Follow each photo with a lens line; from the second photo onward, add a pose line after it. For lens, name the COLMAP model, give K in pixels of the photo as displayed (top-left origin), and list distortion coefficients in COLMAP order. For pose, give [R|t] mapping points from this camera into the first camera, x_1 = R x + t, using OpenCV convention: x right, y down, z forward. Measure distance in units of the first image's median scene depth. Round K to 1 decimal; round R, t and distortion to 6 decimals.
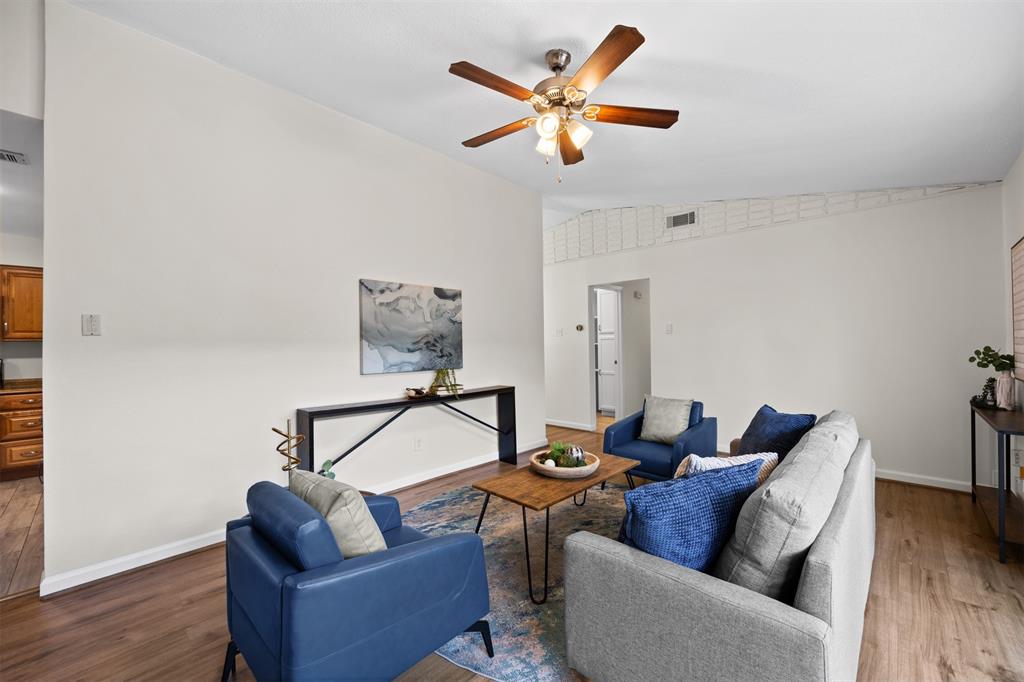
lens RADIAL K [[412.3, 0, 514.7], [0, 412.3, 340.1], [0, 0, 1]] dist [-0.002053, -0.000395]
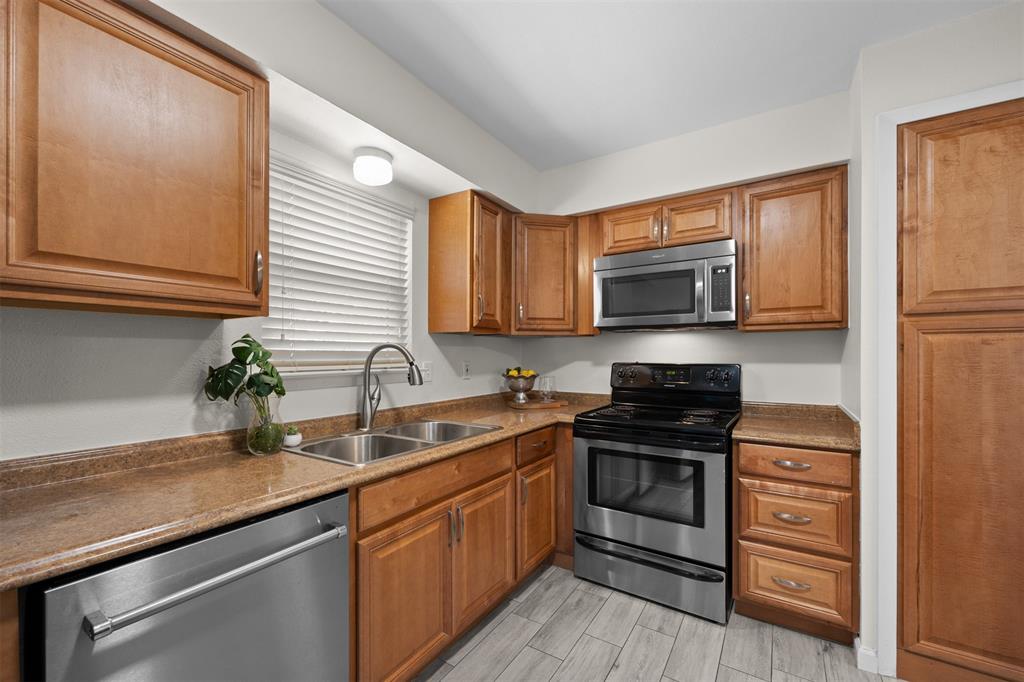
lens RADIAL K [[415.5, 0, 513.7], [0, 415.5, 355.1], [0, 0, 1]] dist [-0.000978, -0.000072]
pose [[0.176251, 0.017338, -0.984192, -0.797680], [0.012693, 0.999722, 0.019885, 0.019513], [0.984263, -0.015997, 0.175982, 0.634995]]
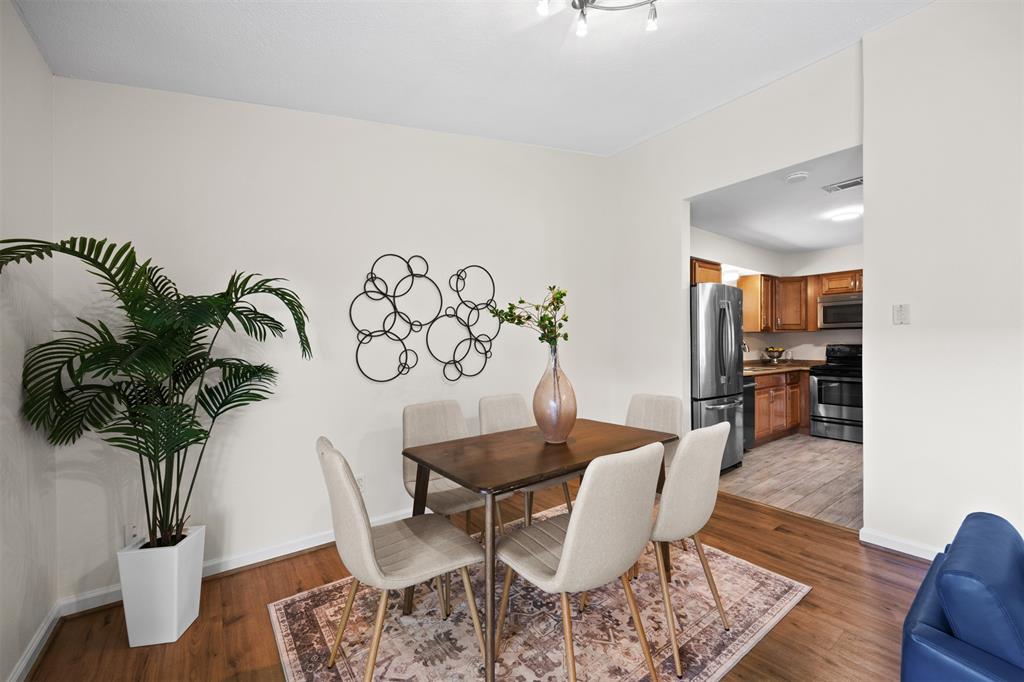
lens RADIAL K [[412.3, 0, 514.7], [0, 412.3, 340.1], [0, 0, 1]] dist [-0.002053, -0.000395]
pose [[-0.182778, 0.010713, -0.983096, 0.127902], [0.021820, 0.999739, 0.006837, 0.000245], [0.982912, -0.020201, -0.182964, 0.127730]]
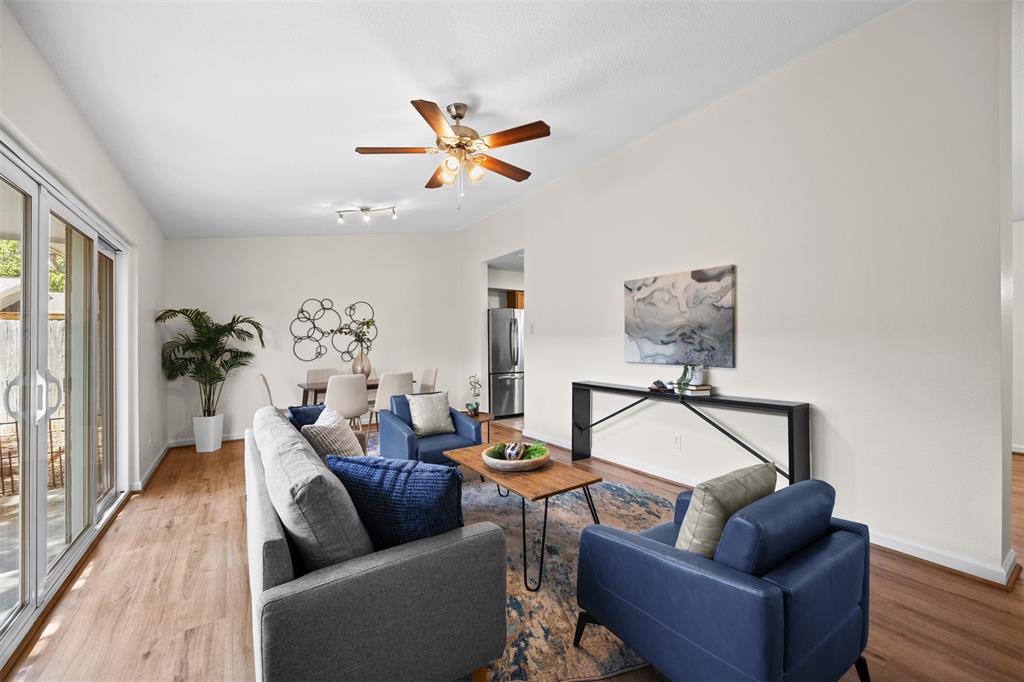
lens RADIAL K [[412.3, 0, 514.7], [0, 412.3, 340.1], [0, 0, 1]] dist [-0.002053, -0.000395]
pose [[-0.221701, 0.013338, -0.975024, 0.794018], [0.023487, 0.999689, 0.008335, 0.002525], [0.974832, -0.021052, -0.221945, 0.880661]]
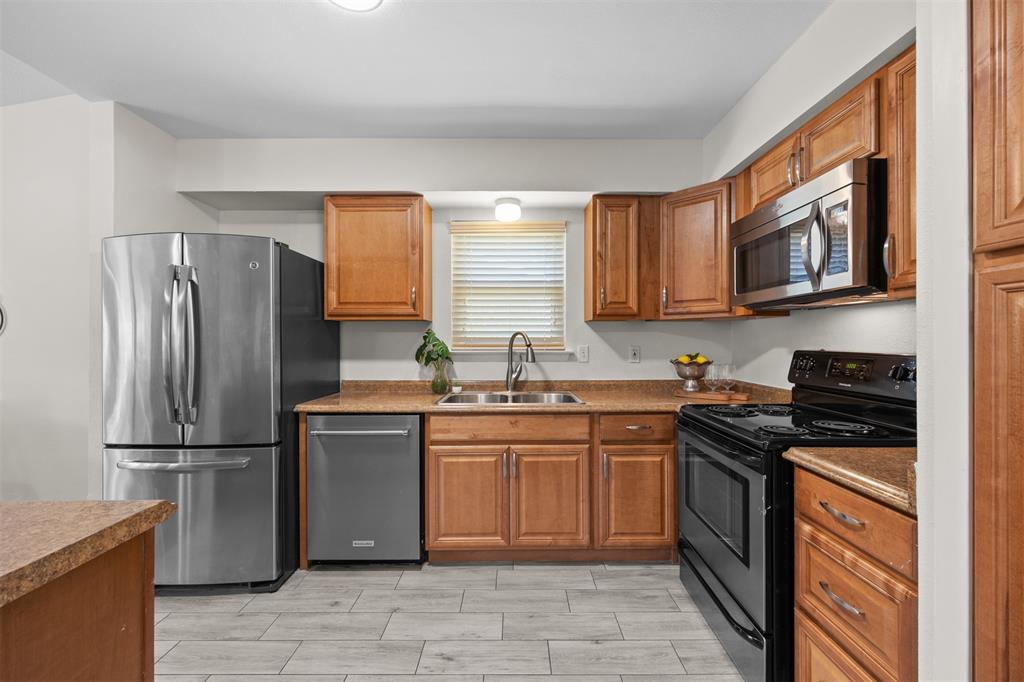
lens RADIAL K [[412.3, 0, 514.7], [0, 412.3, 340.1], [0, 0, 1]] dist [-0.002053, -0.000395]
pose [[-0.731317, 0.015547, -0.681860, -0.836210], [0.023357, 0.999725, -0.002257, 0.028455], [0.681637, -0.017577, -0.731479, 1.054750]]
